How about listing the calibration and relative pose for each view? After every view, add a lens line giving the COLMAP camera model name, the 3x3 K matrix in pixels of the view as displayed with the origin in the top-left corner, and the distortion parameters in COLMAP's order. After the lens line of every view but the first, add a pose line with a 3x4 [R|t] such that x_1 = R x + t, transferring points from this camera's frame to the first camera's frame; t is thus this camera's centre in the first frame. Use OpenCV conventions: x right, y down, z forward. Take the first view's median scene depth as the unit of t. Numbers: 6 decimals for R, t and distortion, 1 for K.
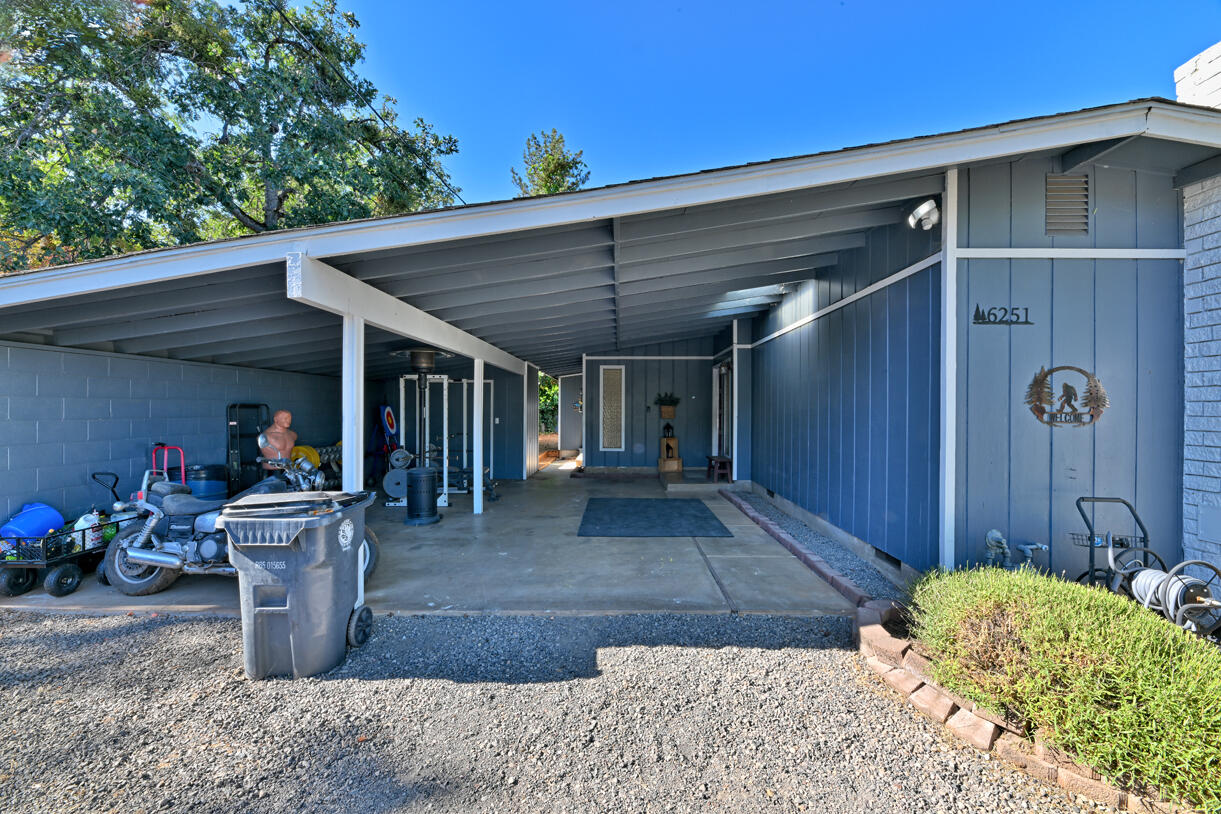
lens RADIAL K [[487.3, 0, 608.1], [0, 487.3, 406.0], [0, 0, 1]] dist [-0.004227, -0.001707]
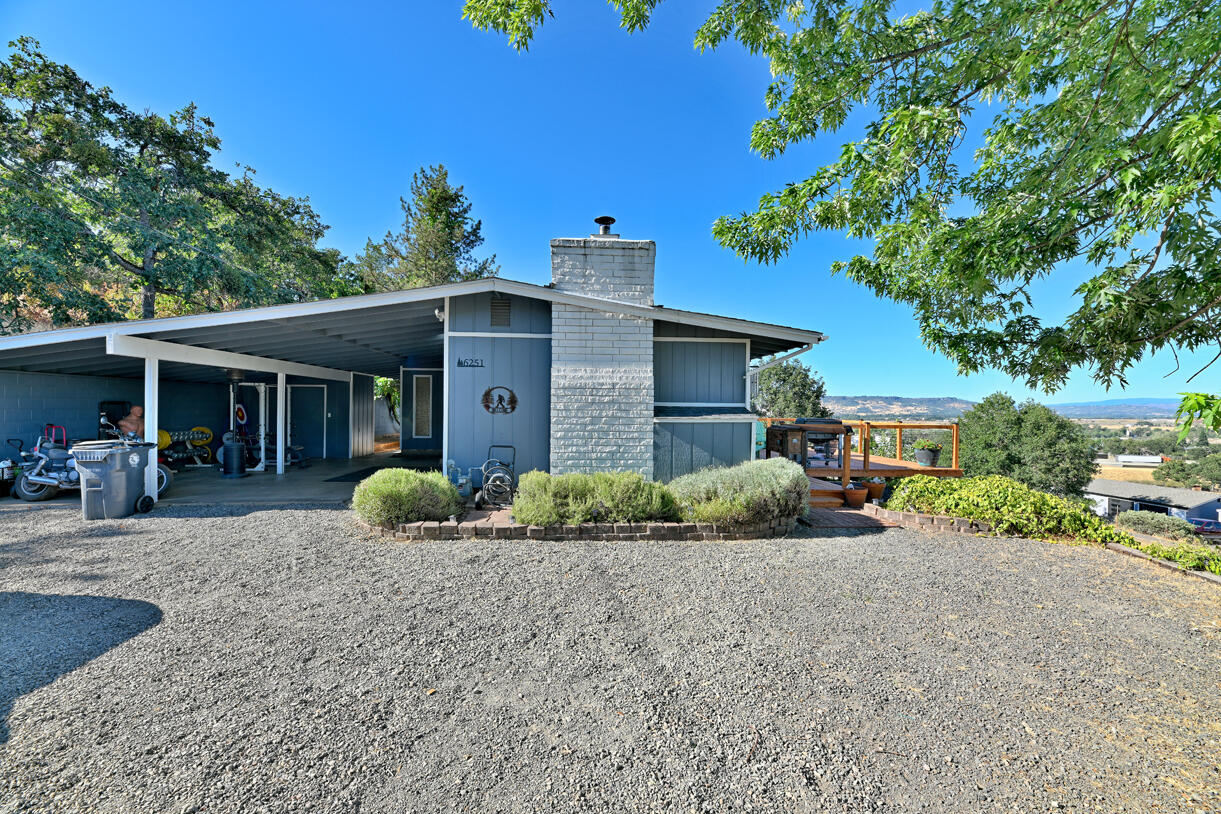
lens RADIAL K [[487.3, 0, 613.5], [0, 487.3, 410.4], [0, 0, 1]] dist [-0.004227, -0.001707]
pose [[0.995371, 0.004981, 0.095979, 1.152265], [-0.005789, 0.999950, 0.008141, 0.003685], [-0.095933, -0.008659, 0.995350, -1.144253]]
